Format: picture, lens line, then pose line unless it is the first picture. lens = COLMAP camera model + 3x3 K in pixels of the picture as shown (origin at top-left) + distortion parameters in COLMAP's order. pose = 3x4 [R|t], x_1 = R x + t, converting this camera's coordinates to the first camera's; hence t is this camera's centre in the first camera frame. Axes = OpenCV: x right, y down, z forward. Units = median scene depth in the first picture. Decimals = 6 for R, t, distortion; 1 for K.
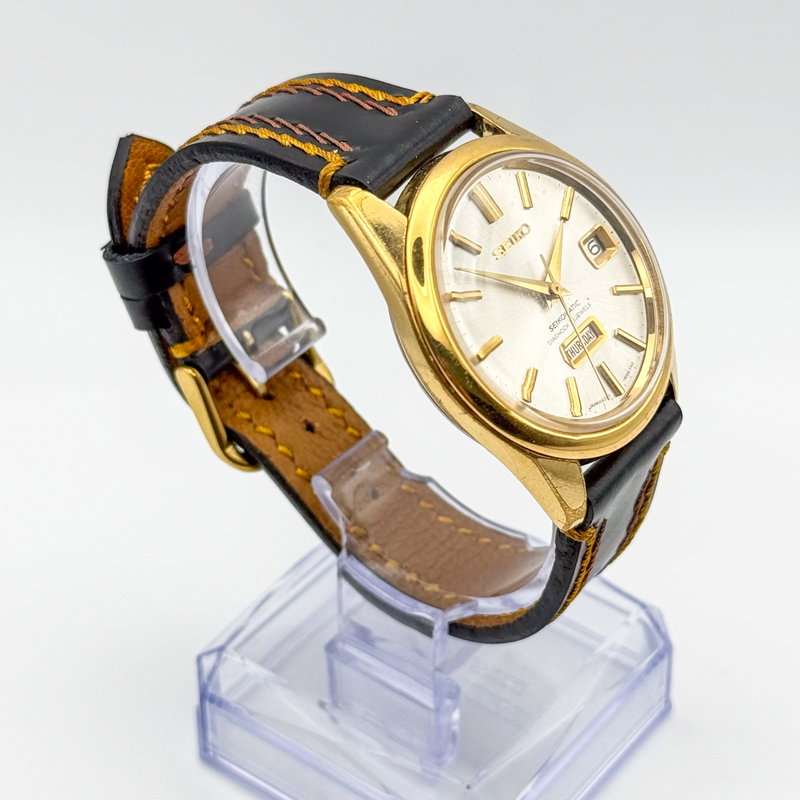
lens RADIAL K [[2189.5, 0, 386.8], [0, 2189.5, 367.9], [0, 0, 1]] dist [-0.093358, 0.437483]
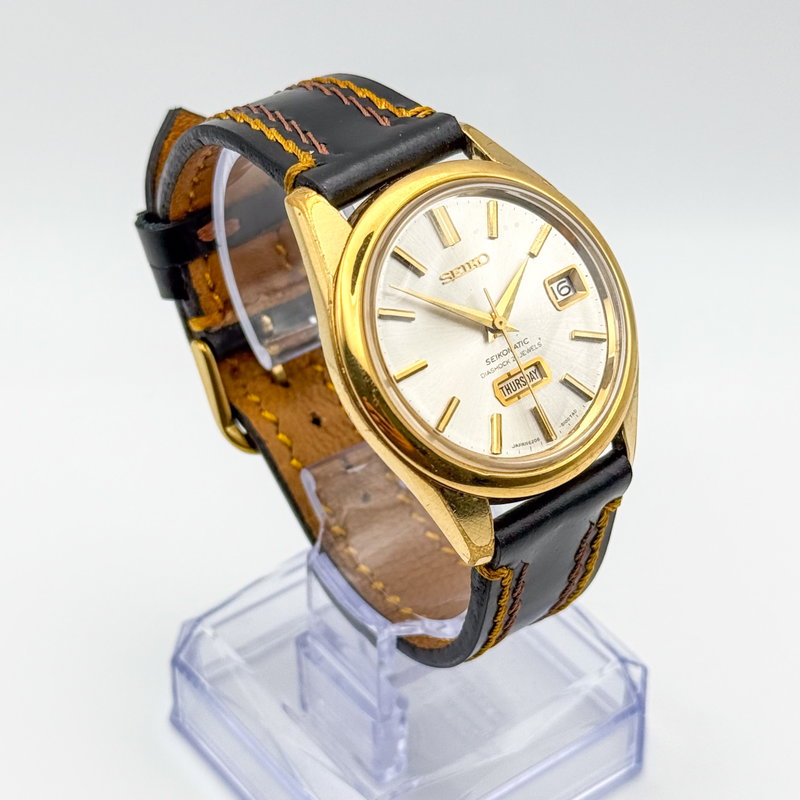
lens RADIAL K [[2189.5, 0, 386.8], [0, 2189.5, 367.9], [0, 0, 1]] dist [-0.093358, 0.437483]
pose [[0.963718, 0.167396, -0.207909, 0.219447], [-0.165624, 0.985845, 0.026026, -0.030994], [0.209323, 0.009353, 0.977802, 0.023484]]
